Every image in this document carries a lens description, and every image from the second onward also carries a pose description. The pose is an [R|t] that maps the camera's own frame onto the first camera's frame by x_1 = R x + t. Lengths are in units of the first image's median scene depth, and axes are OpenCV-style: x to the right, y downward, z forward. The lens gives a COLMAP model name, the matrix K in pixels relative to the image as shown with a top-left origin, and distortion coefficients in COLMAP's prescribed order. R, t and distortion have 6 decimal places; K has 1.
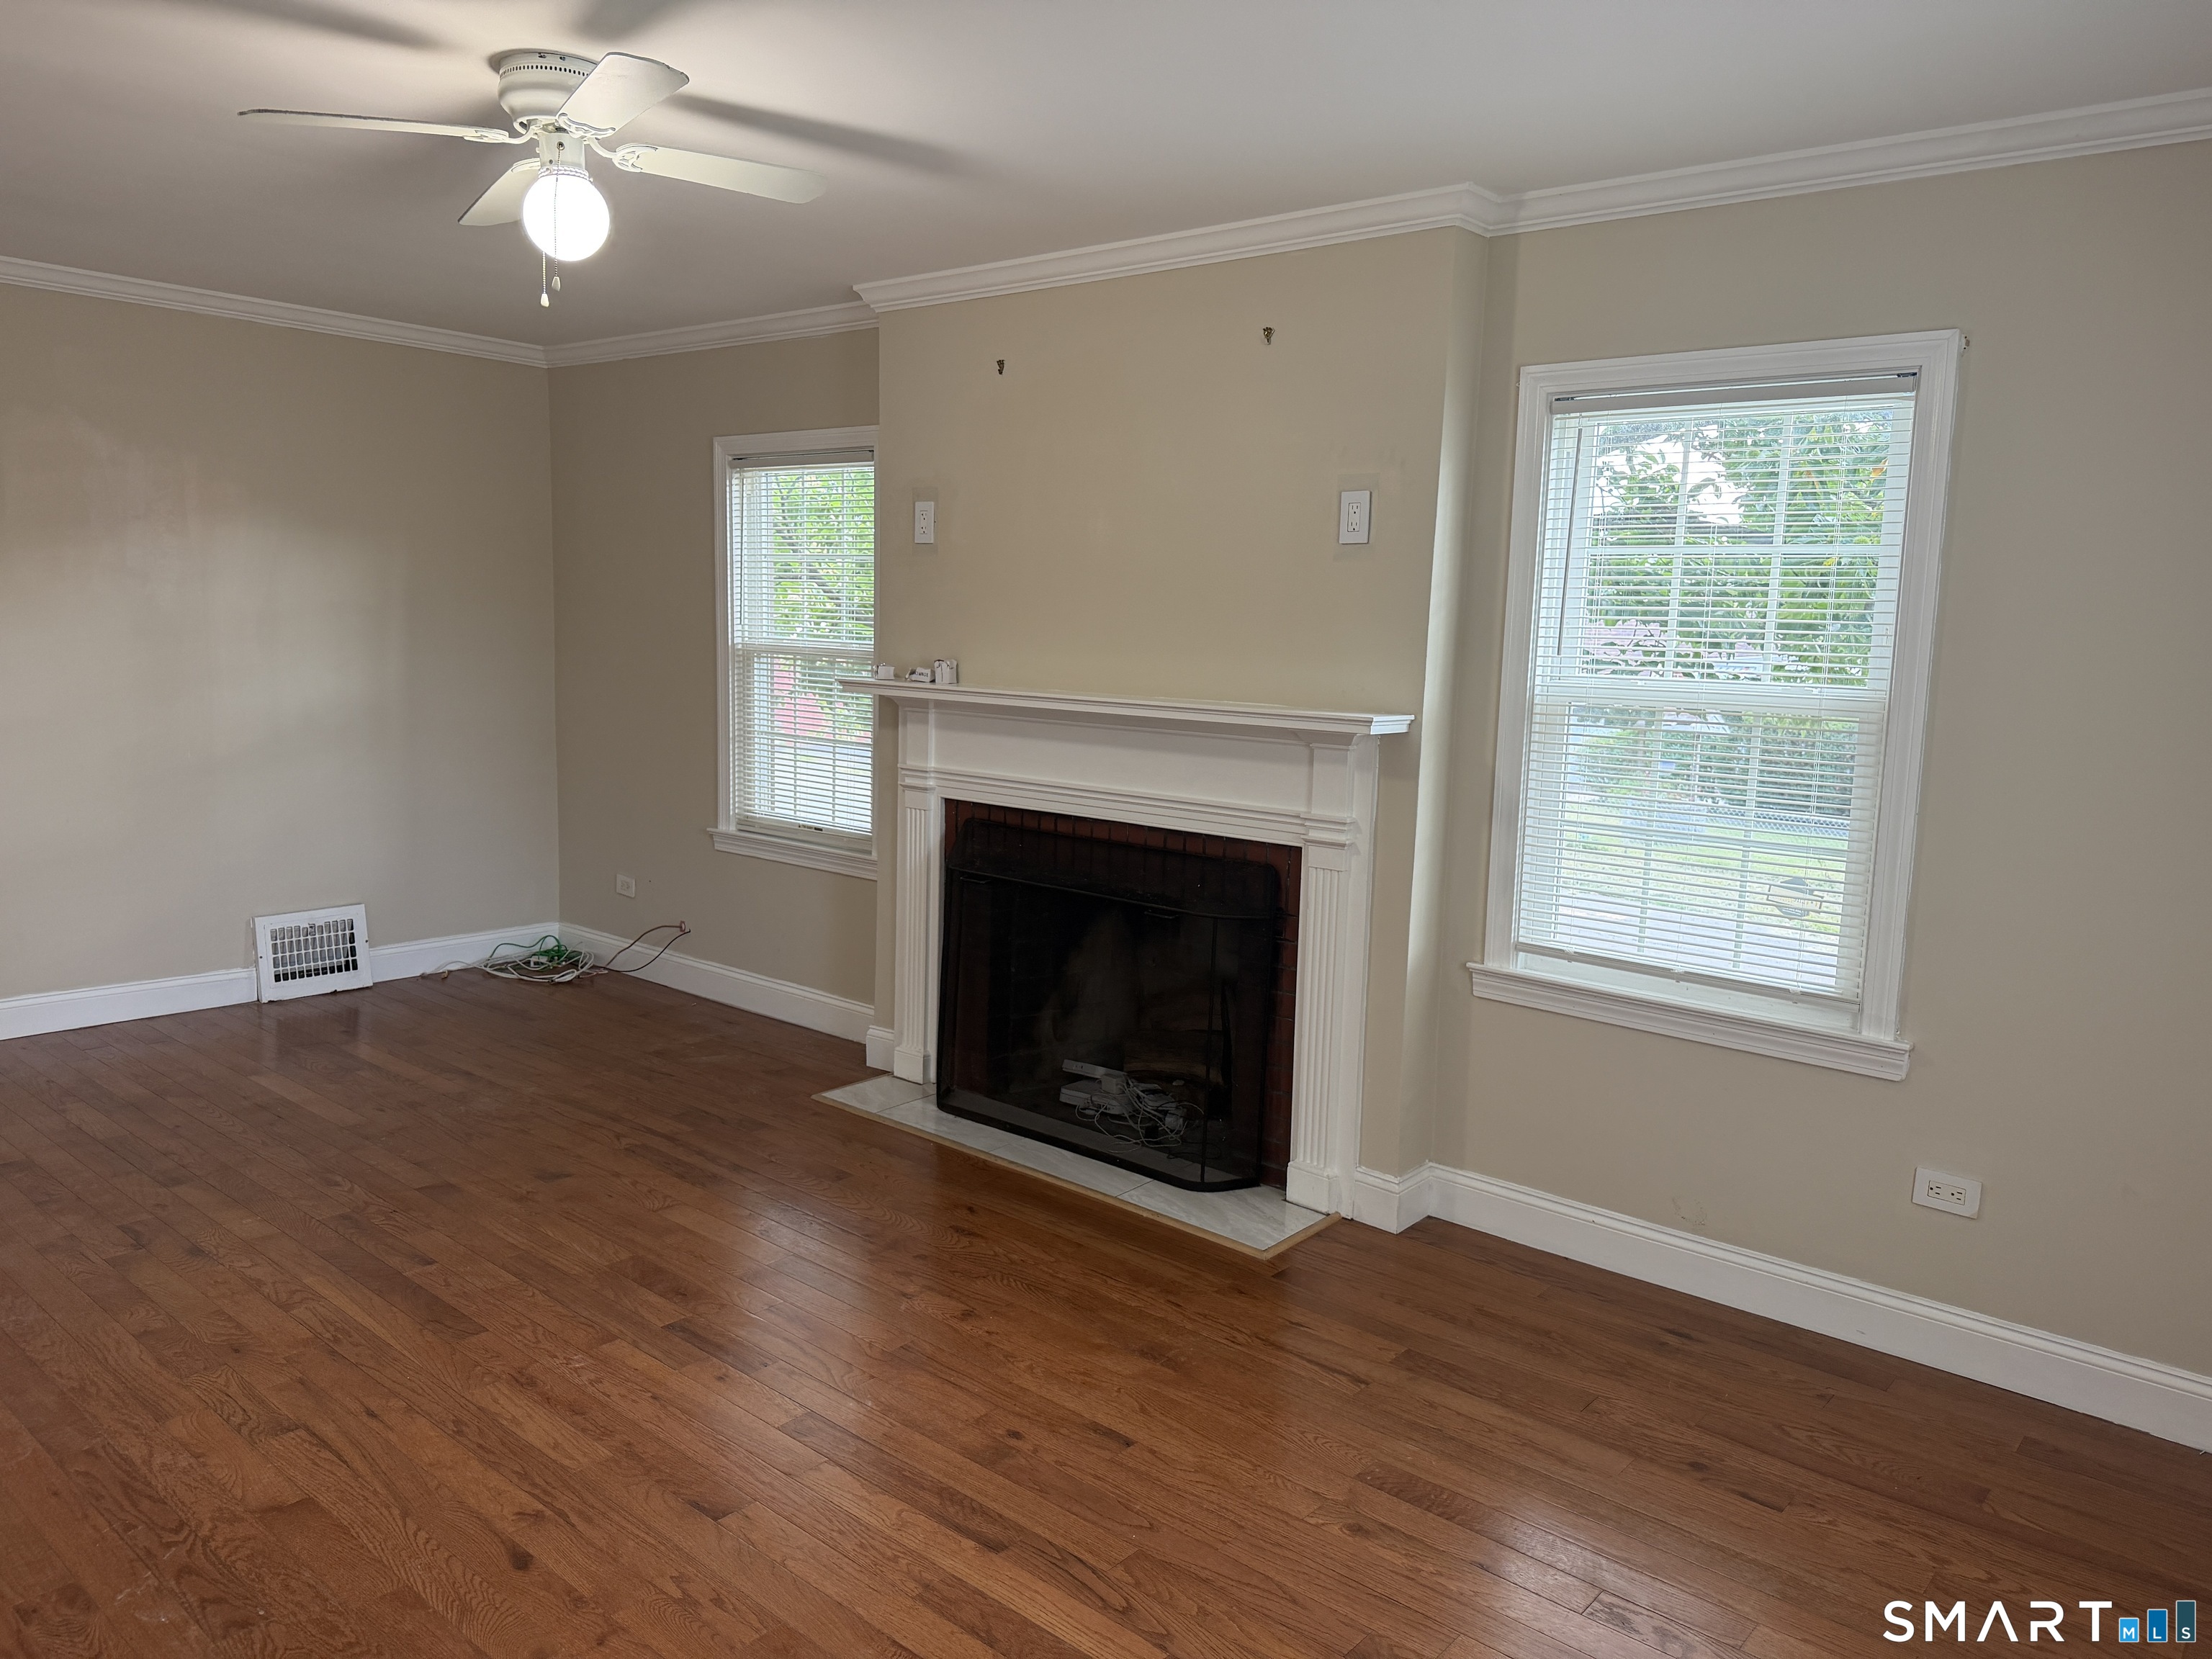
lens RADIAL K [[1559.7, 0, 1098.7], [0, 1559.7, 834.8], [0, 0, 1]] dist [0.188234, -0.364986]
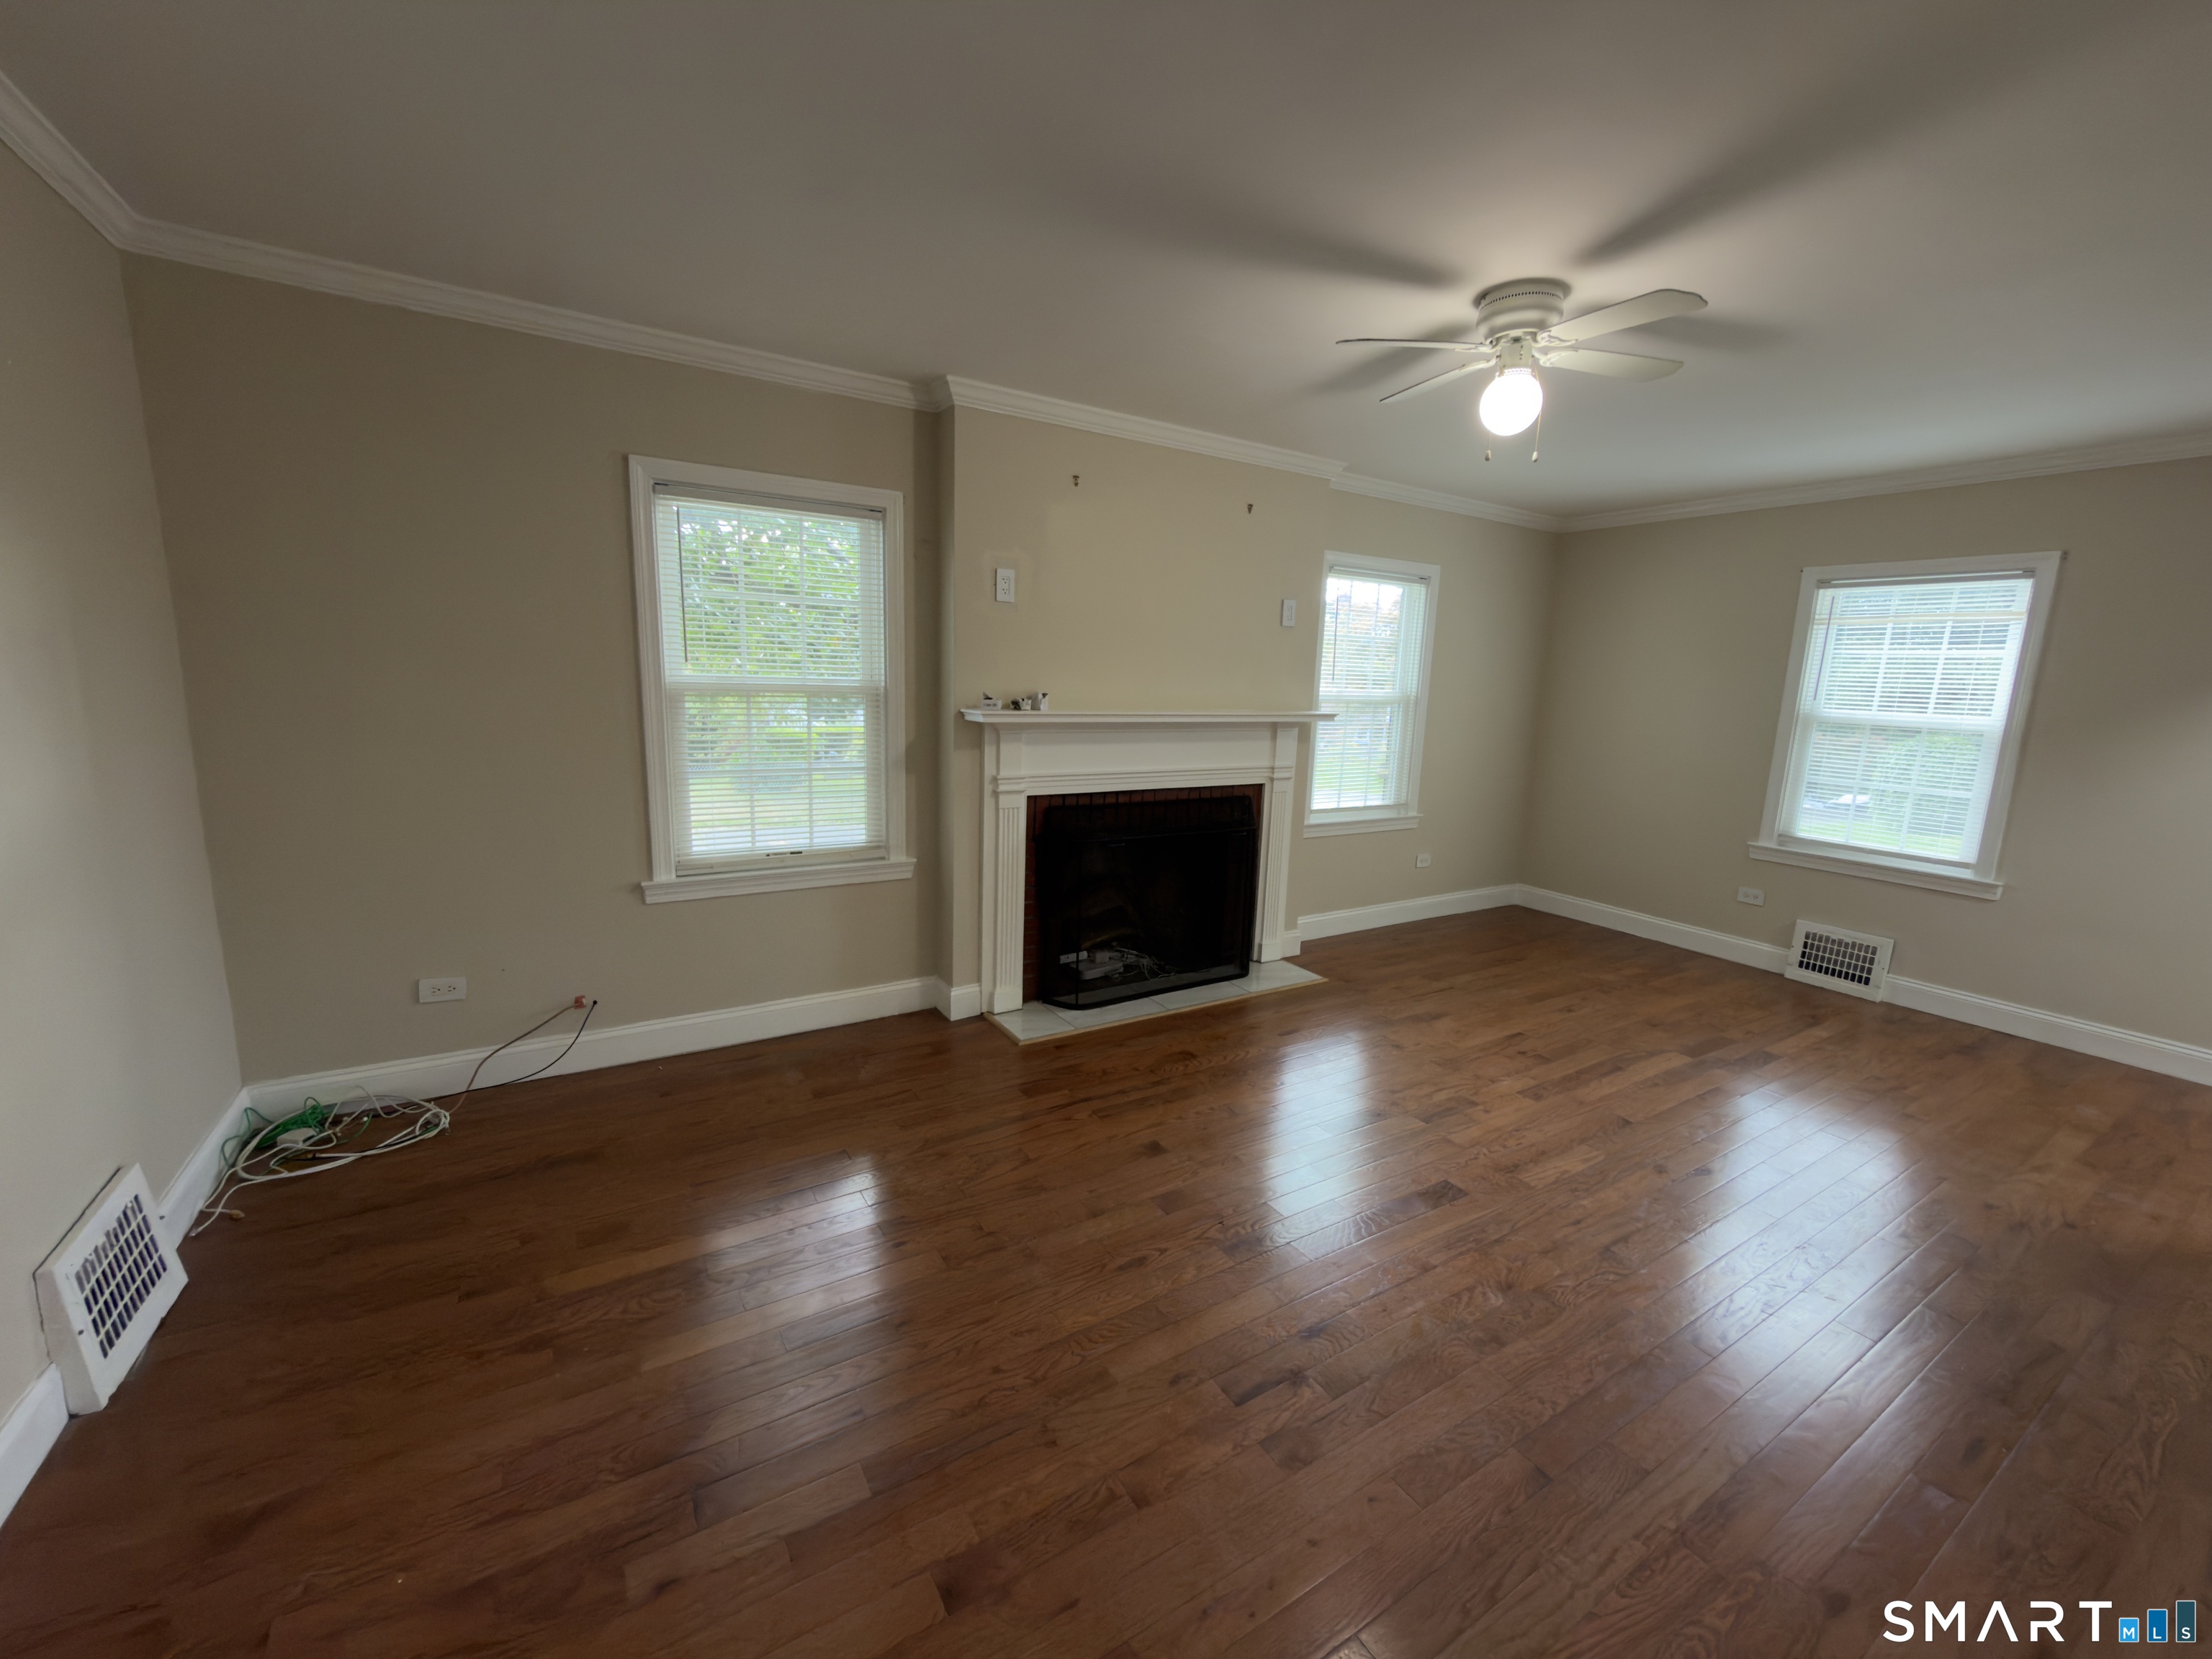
lens RADIAL K [[906.4, 0, 1114.2], [0, 906.4, 836.4], [0, 0, 1]] dist [-0.000436, -0.000019]
pose [[0.285531, -0.199604, 0.937353, -0.858255], [0.100213, 0.978927, 0.177931, -0.127346], [-0.953116, 0.043130, 0.299516, 0.740091]]
